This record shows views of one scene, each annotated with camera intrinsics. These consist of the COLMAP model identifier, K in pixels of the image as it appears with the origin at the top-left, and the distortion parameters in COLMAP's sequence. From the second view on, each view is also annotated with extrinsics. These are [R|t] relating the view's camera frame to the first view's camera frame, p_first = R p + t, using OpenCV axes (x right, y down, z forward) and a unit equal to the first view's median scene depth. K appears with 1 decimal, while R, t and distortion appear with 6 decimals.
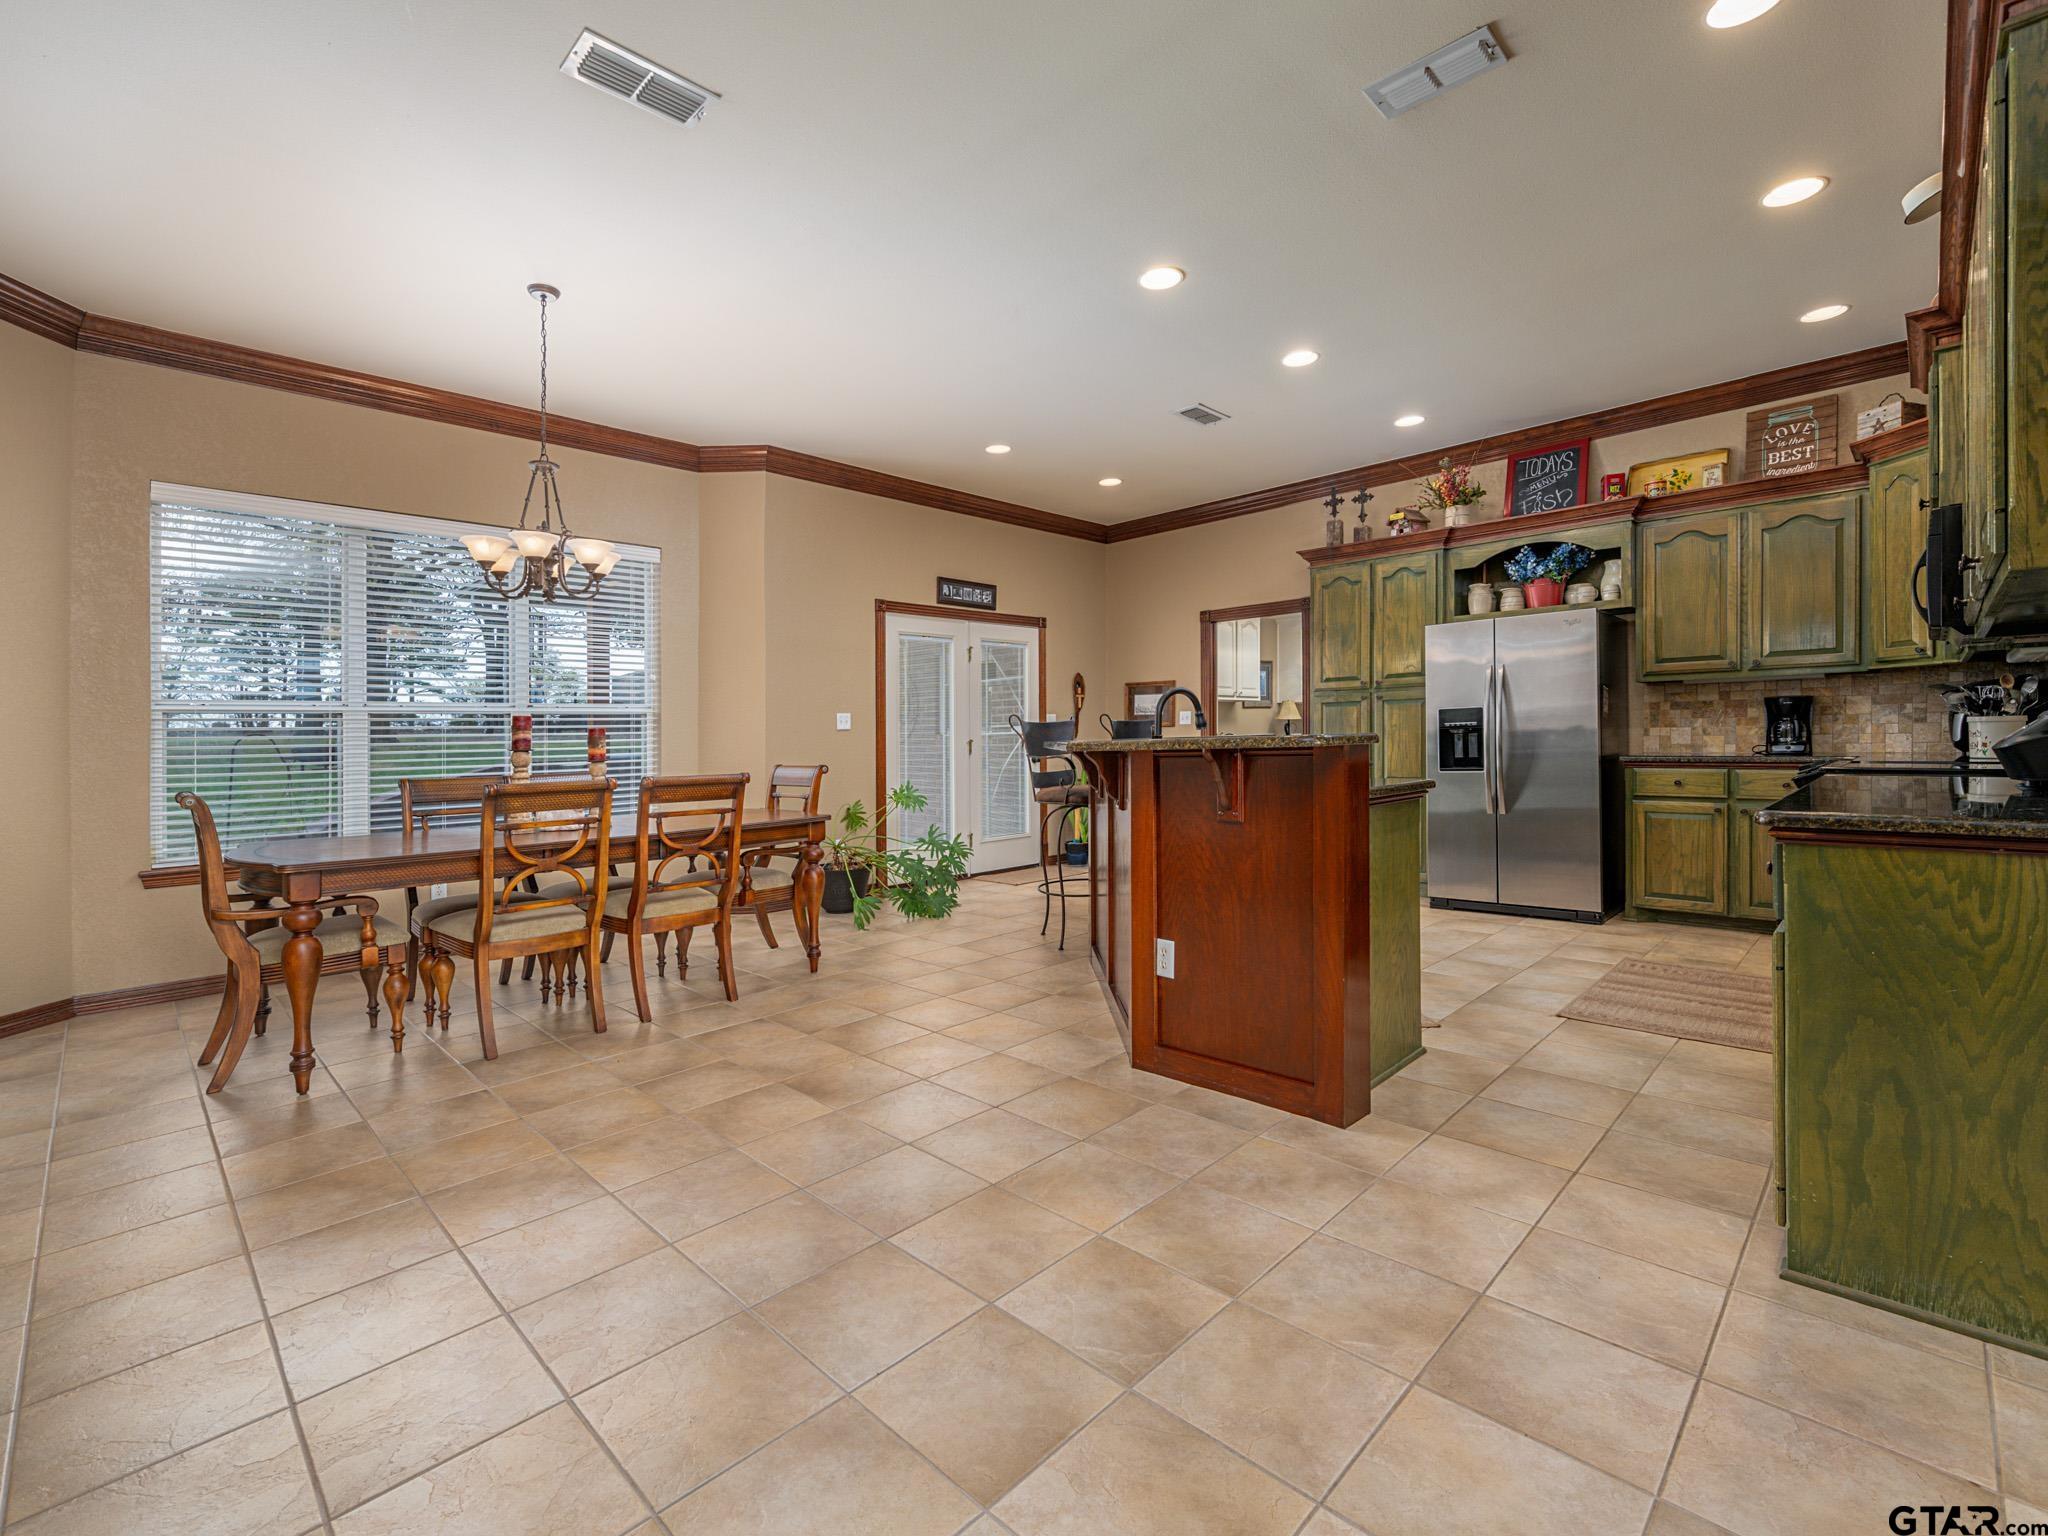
lens RADIAL K [[939.5, 0, 1041.4], [0, 939.5, 735.8], [0, 0, 1]] dist [0.000255, 0.000200]
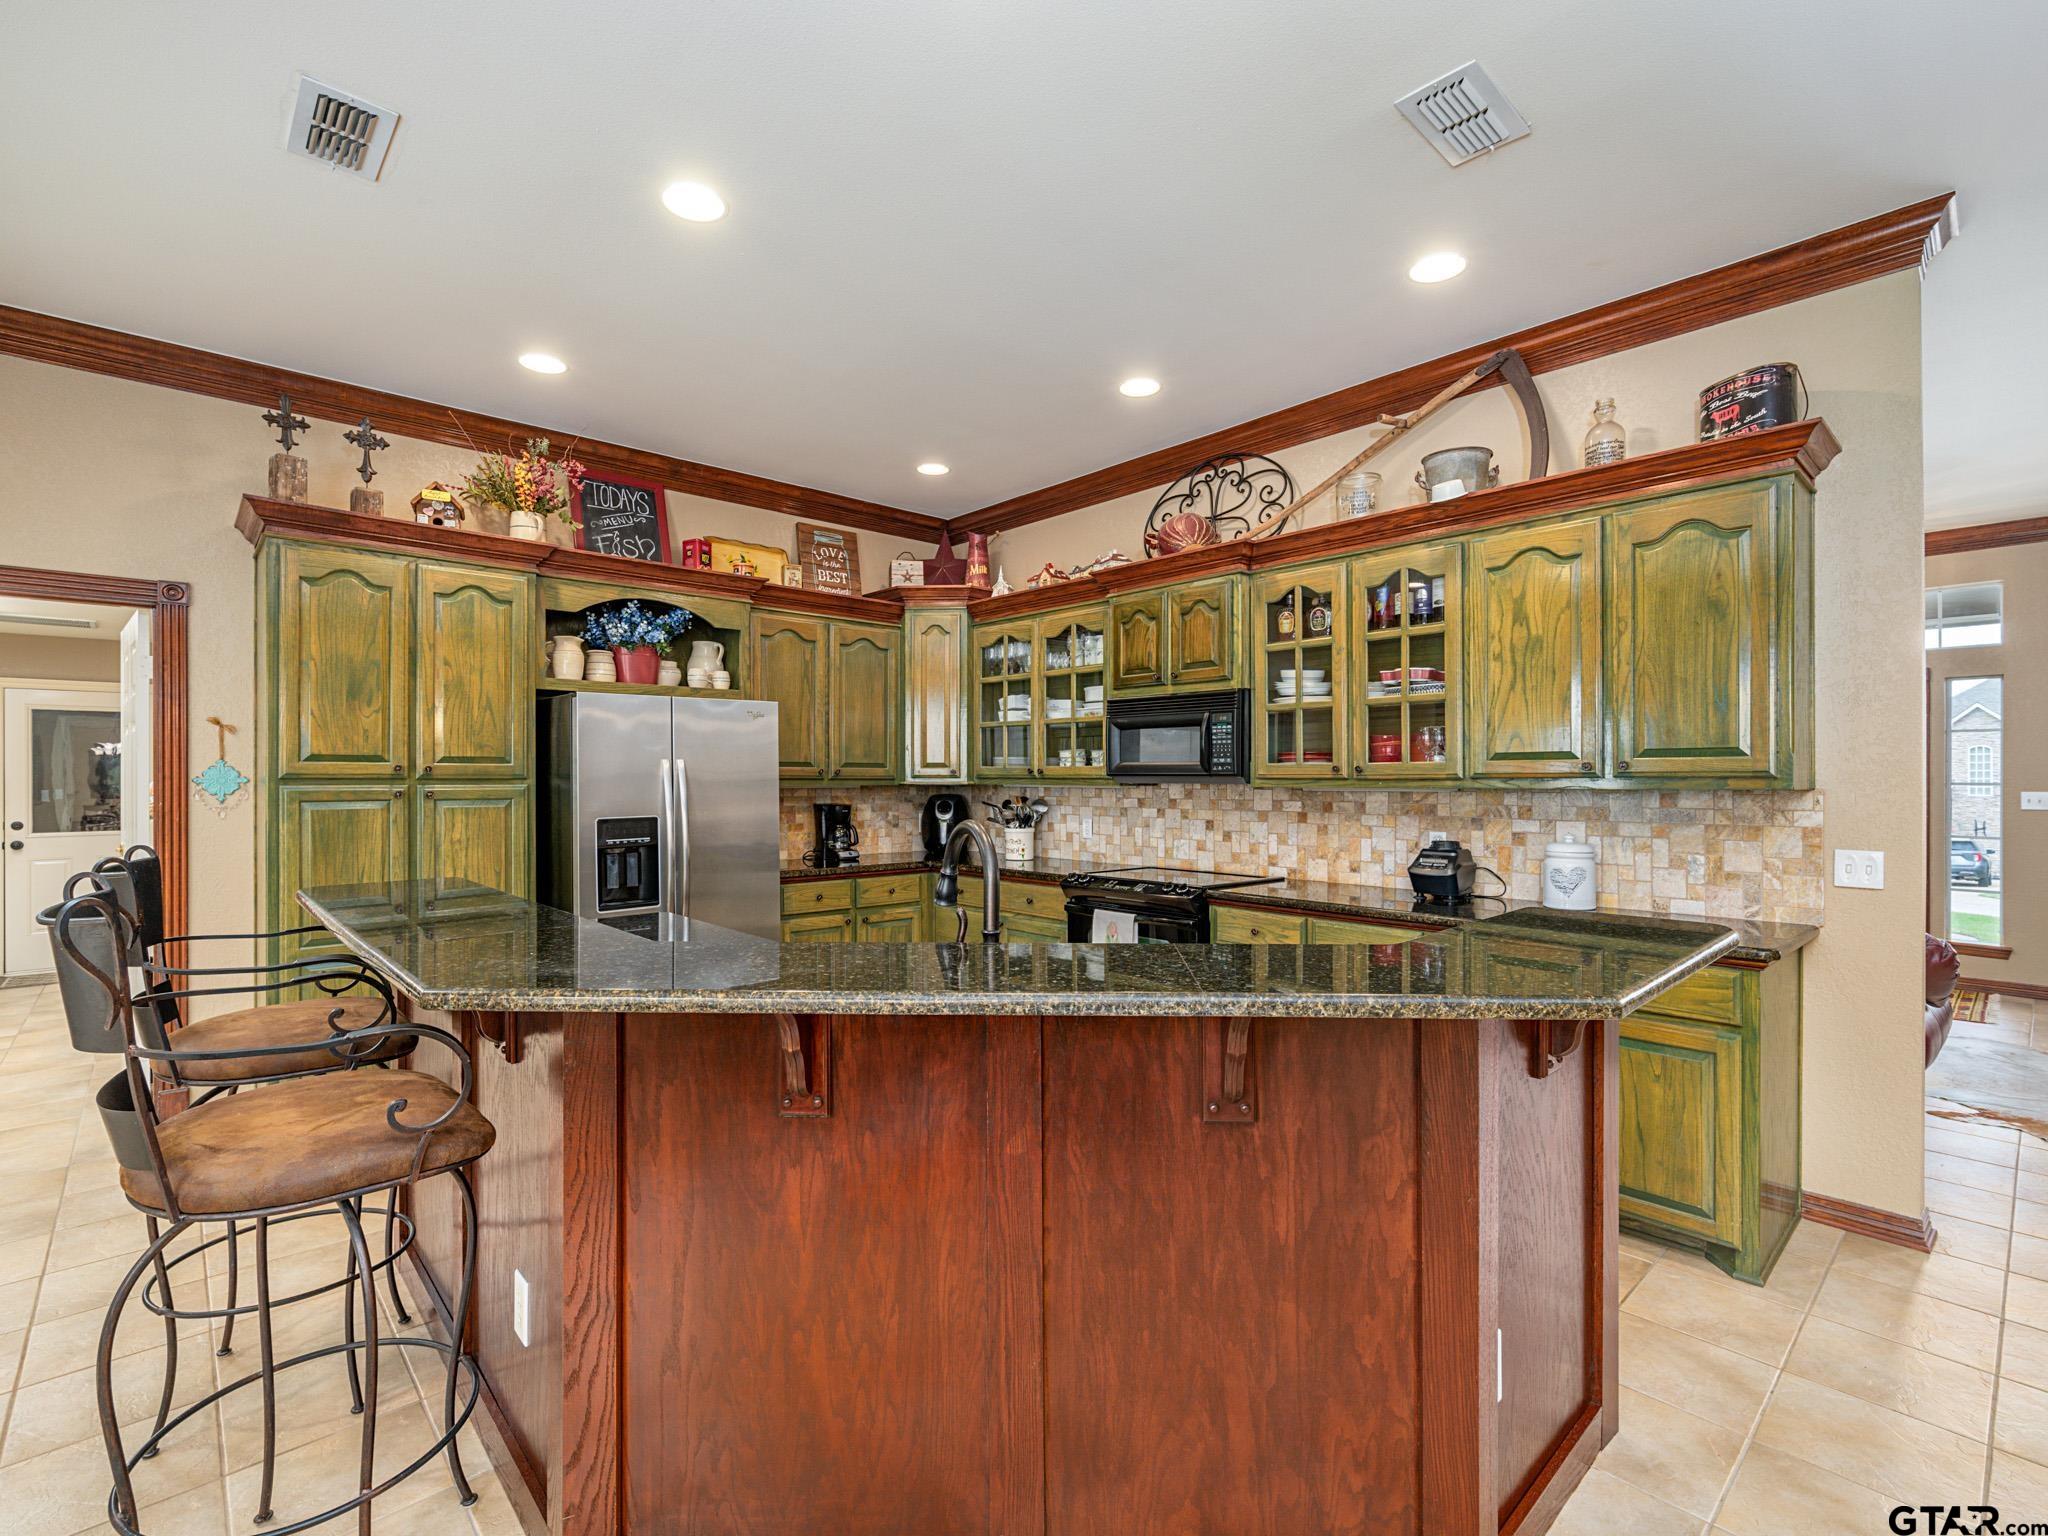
lens RADIAL K [[939.5, 0, 1031.6], [0, 939.5, 782.7], [0, 0, 1]] dist [0.000255, 0.000200]
pose [[0.075452, 0.020863, 0.996931, -0.212216], [-0.005036, 0.999776, -0.020542, -0.039915], [-0.997137, -0.003471, 0.075540, 0.614254]]
